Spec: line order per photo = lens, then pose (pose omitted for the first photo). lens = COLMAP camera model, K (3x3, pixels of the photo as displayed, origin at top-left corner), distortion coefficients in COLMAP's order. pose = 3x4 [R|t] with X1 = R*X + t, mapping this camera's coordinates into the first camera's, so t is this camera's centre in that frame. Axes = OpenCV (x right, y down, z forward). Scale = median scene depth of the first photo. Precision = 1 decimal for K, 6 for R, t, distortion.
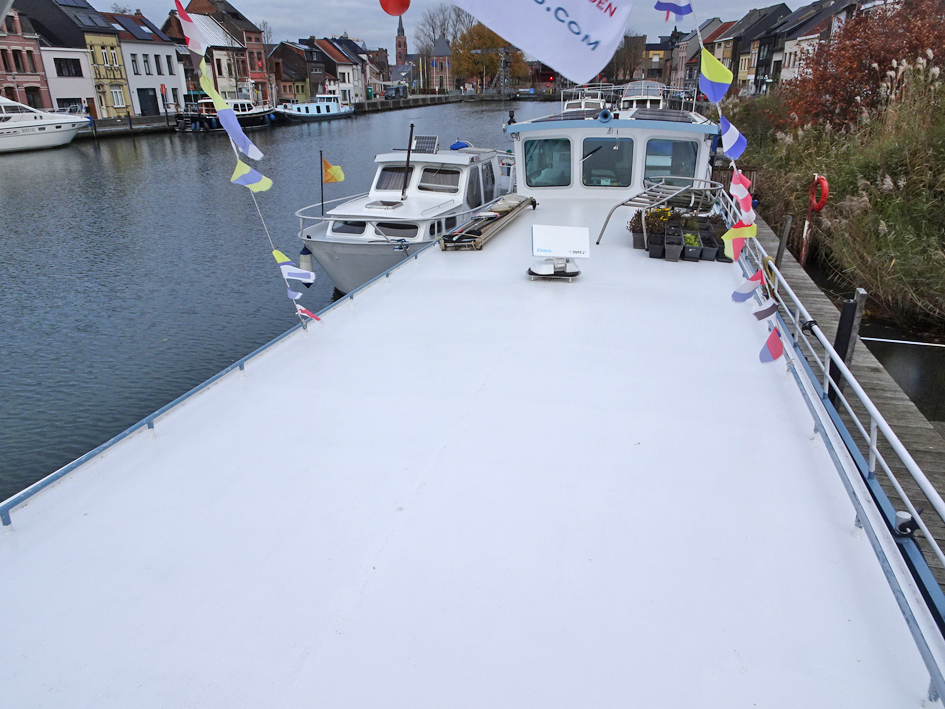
lens RADIAL K [[671.1, 0, 457.8], [0, 671.1, 365.2], [0, 0, 1]] dist [0.004235, 0.002676]
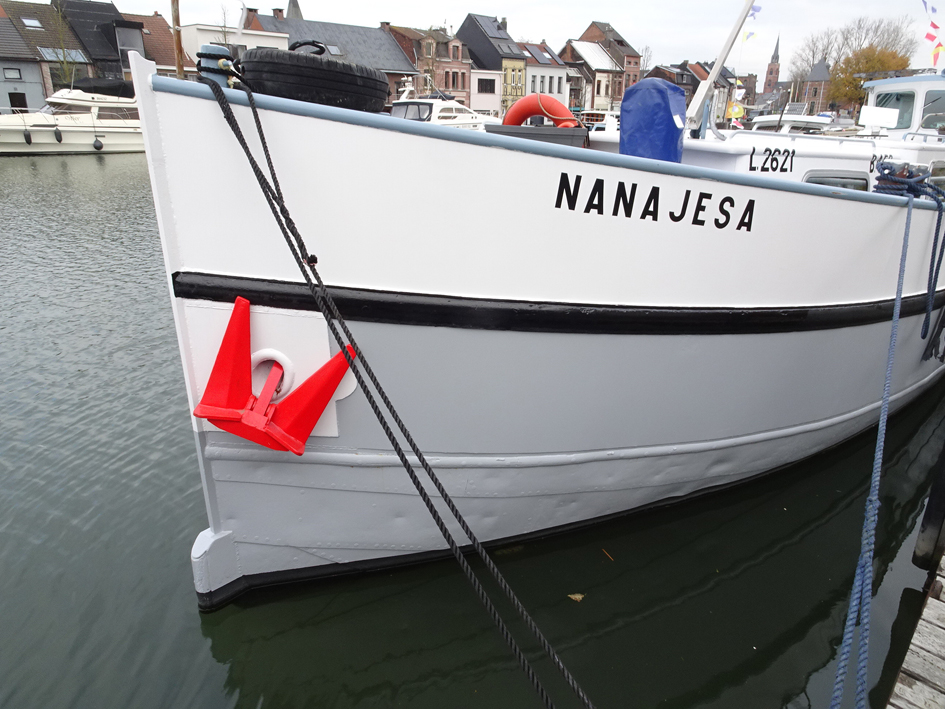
lens RADIAL K [[671.1, 0, 461.1], [0, 671.1, 368.1], [0, 0, 1]] dist [0.004235, 0.002676]
pose [[0.888806, 0.177554, -0.422490, 0.004453], [-0.191879, 0.981379, 0.008768, 0.072189], [0.416180, 0.073274, 0.906325, -0.116832]]
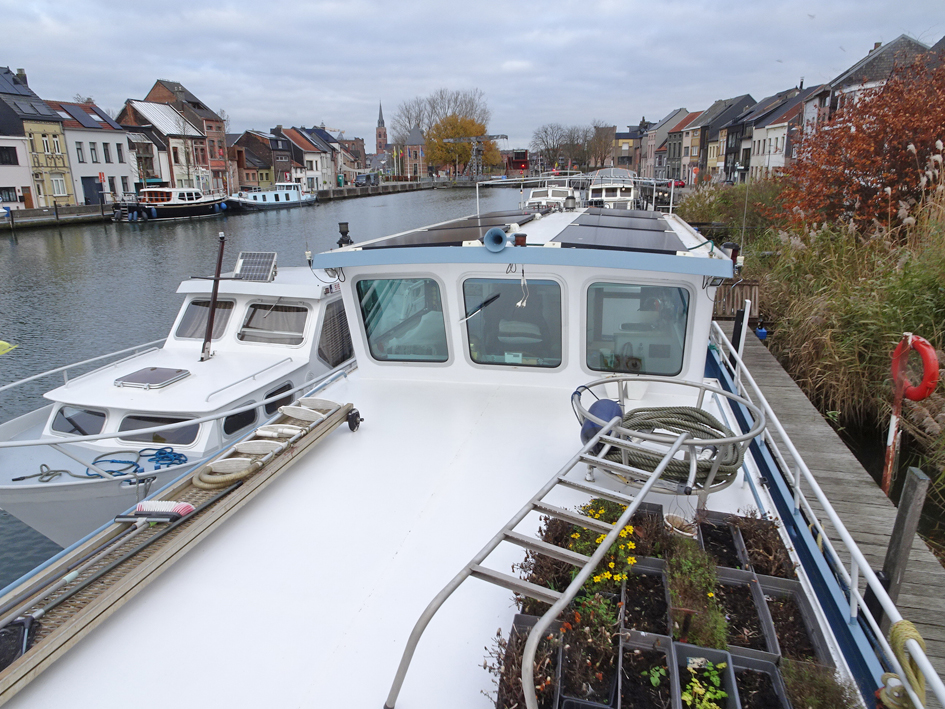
lens RADIAL K [[671.1, 0, 463.5], [0, 671.1, 361.4], [0, 0, 1]] dist [0.004235, 0.002676]
pose [[0.999414, -0.011405, 0.032281, 0.028008], [0.015199, 0.992675, -0.119851, -0.035583], [-0.030678, 0.120272, 0.992267, 0.083874]]
